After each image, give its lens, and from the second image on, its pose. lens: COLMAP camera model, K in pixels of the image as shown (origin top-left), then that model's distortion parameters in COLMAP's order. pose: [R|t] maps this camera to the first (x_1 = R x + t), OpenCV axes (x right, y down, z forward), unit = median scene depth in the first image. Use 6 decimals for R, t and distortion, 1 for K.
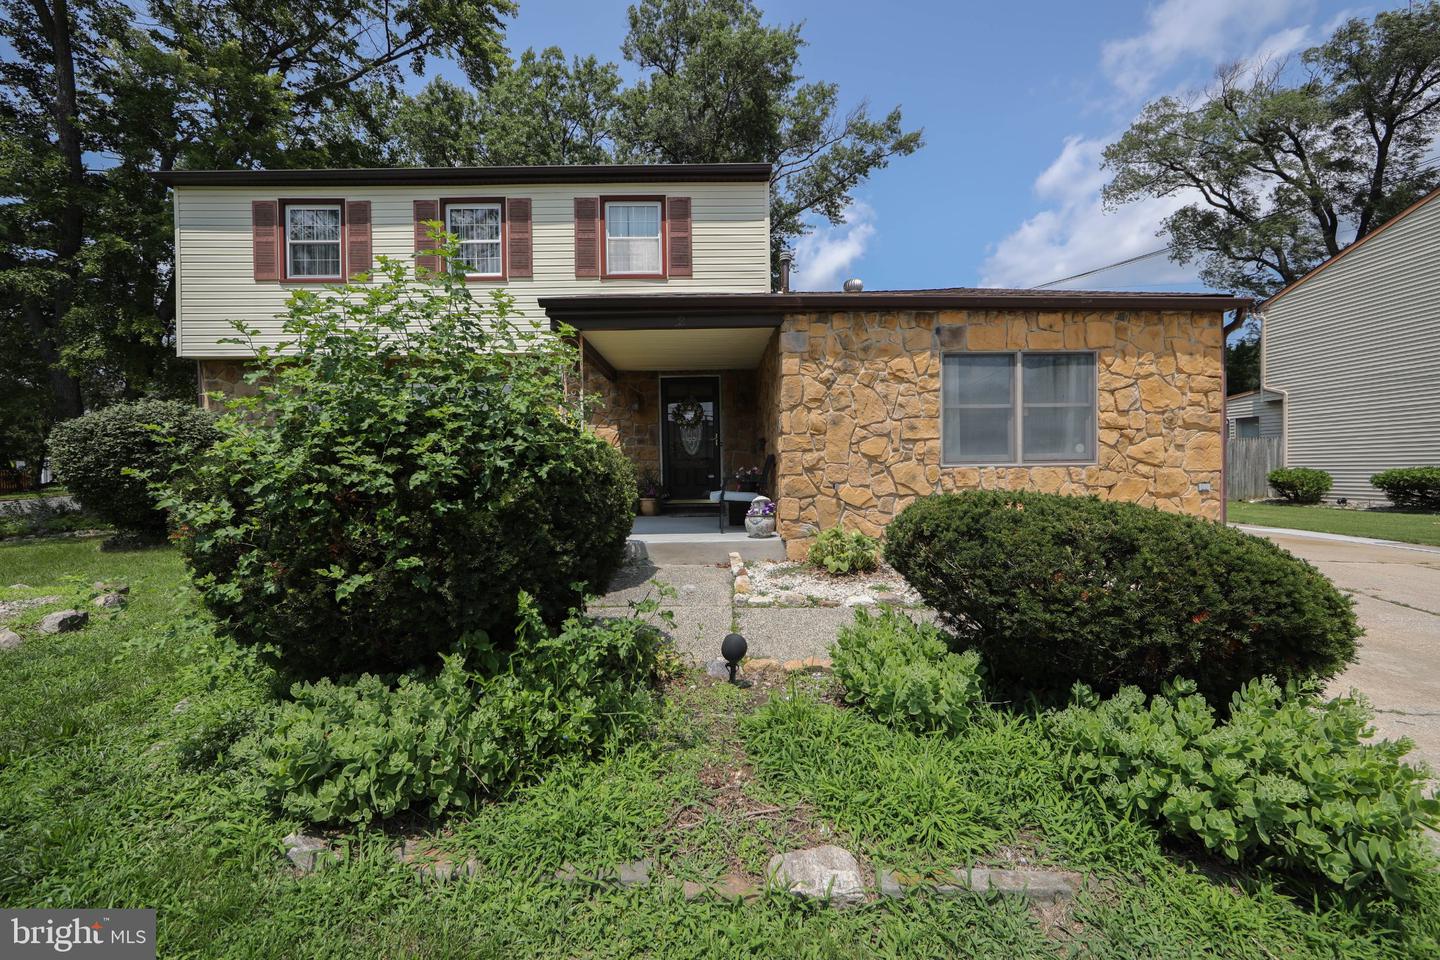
lens RADIAL K [[577.1, 0, 719.2], [0, 577.1, 477.7], [0, 0, 1]] dist [-0.004654, -0.000017]
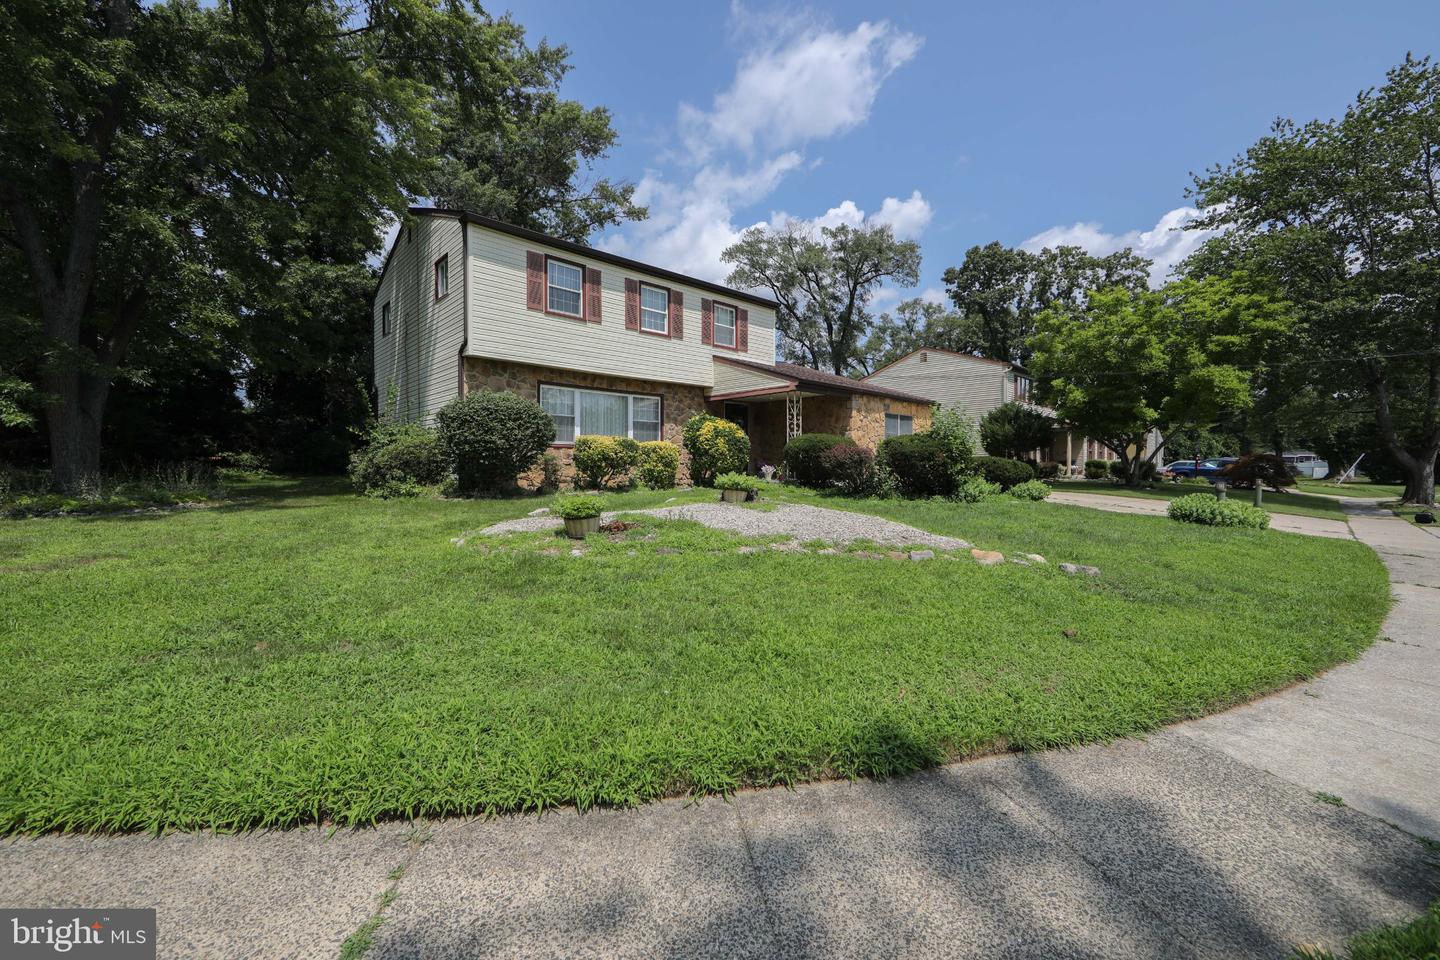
lens RADIAL K [[581.8, 0, 720.0], [0, 581.8, 480.0], [0, 0, 1]] dist [0.000172, 0.000043]
pose [[0.735358, -0.000472, 0.677679, -2.073856], [-0.005620, 0.999961, 0.006794, 0.090789], [-0.677656, -0.008805, 0.735326, -0.519123]]
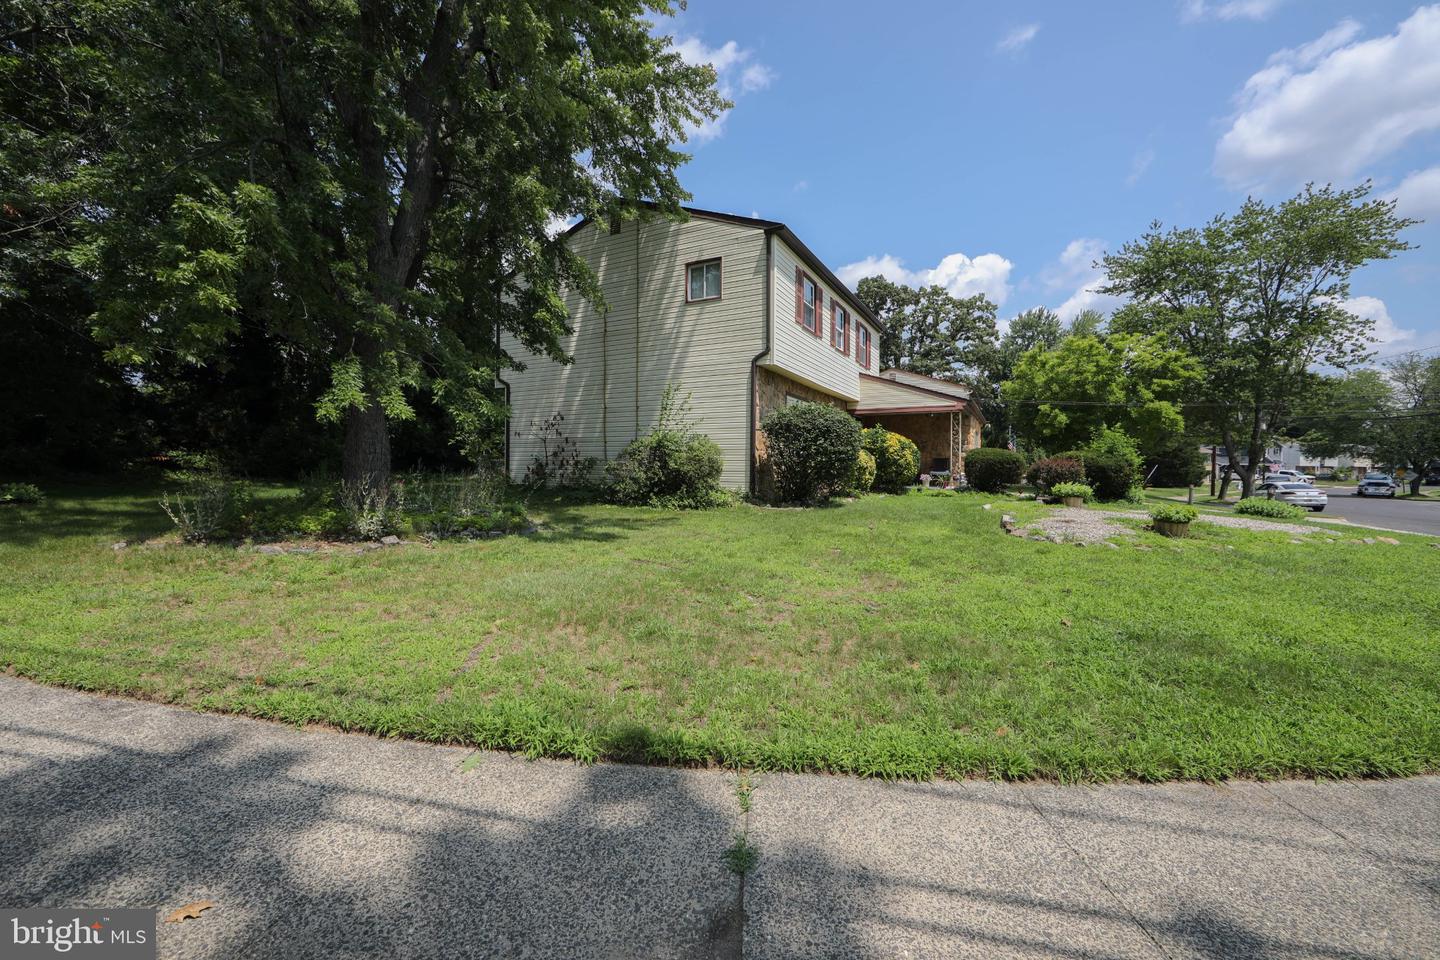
lens RADIAL K [[595.5, 0, 720.0], [0, 595.5, 480.0], [0, 0, 1]] dist [-0.000245, 0.000023]
pose [[0.462035, 0.003287, 0.886856, -3.223591], [-0.006790, 0.999977, -0.000168, 0.080011], [-0.886836, -0.005944, 0.462047, 0.701877]]
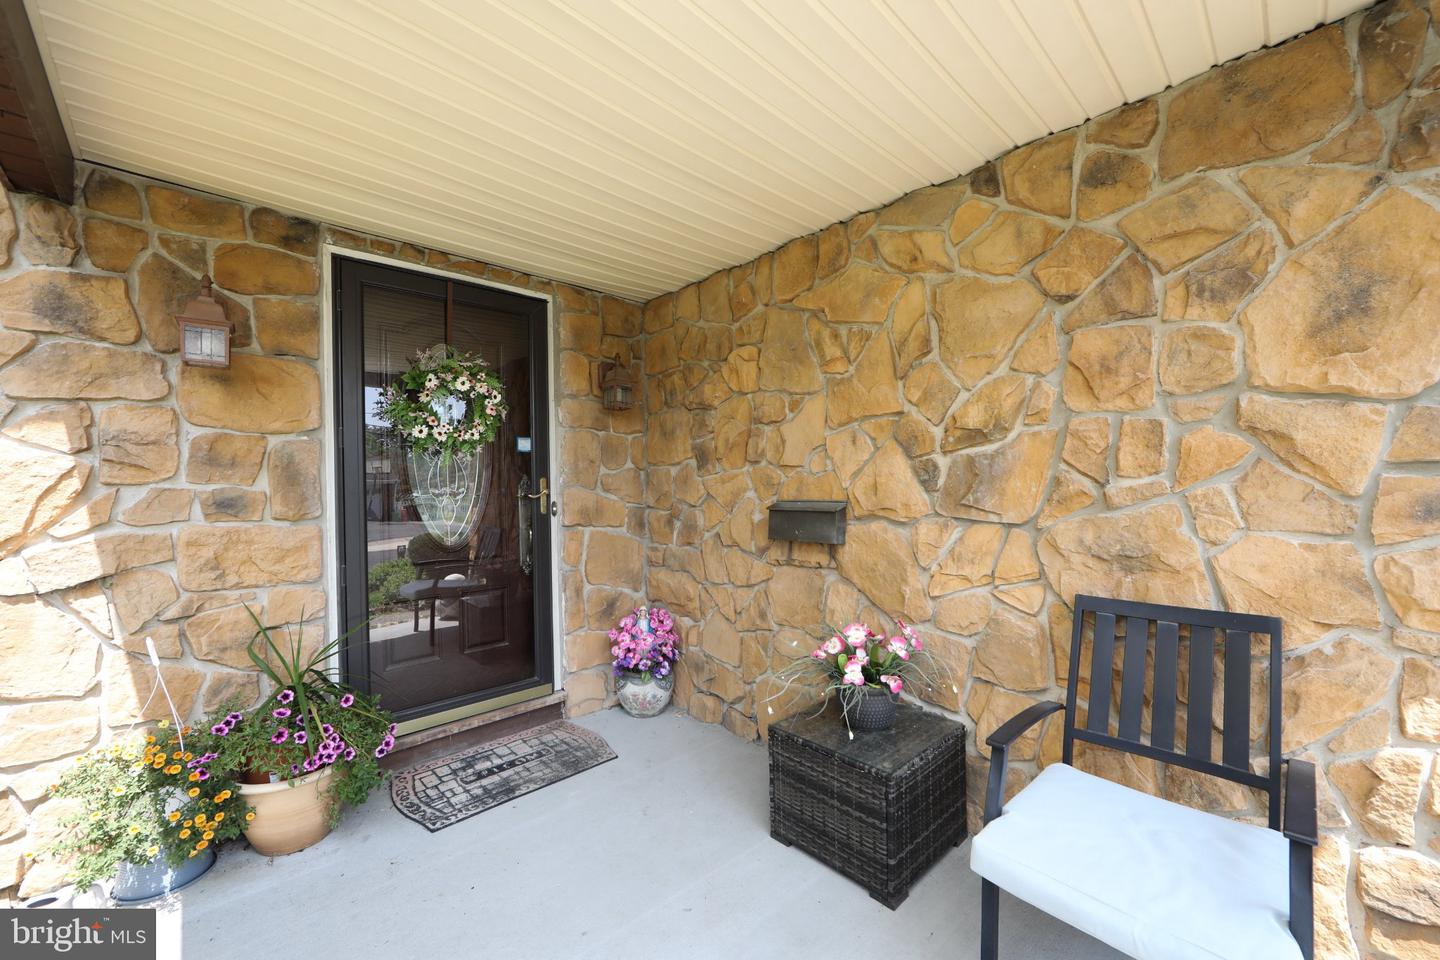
lens RADIAL K [[577.1, 0, 719.2], [0, 577.1, 477.7], [0, 0, 1]] dist [-0.004654, -0.000017]
pose [[0.720580, 0.011047, 0.693284, -0.234188], [0.008642, 0.999652, -0.024910, -0.102210], [-0.693318, 0.023941, 0.720234, 1.081227]]
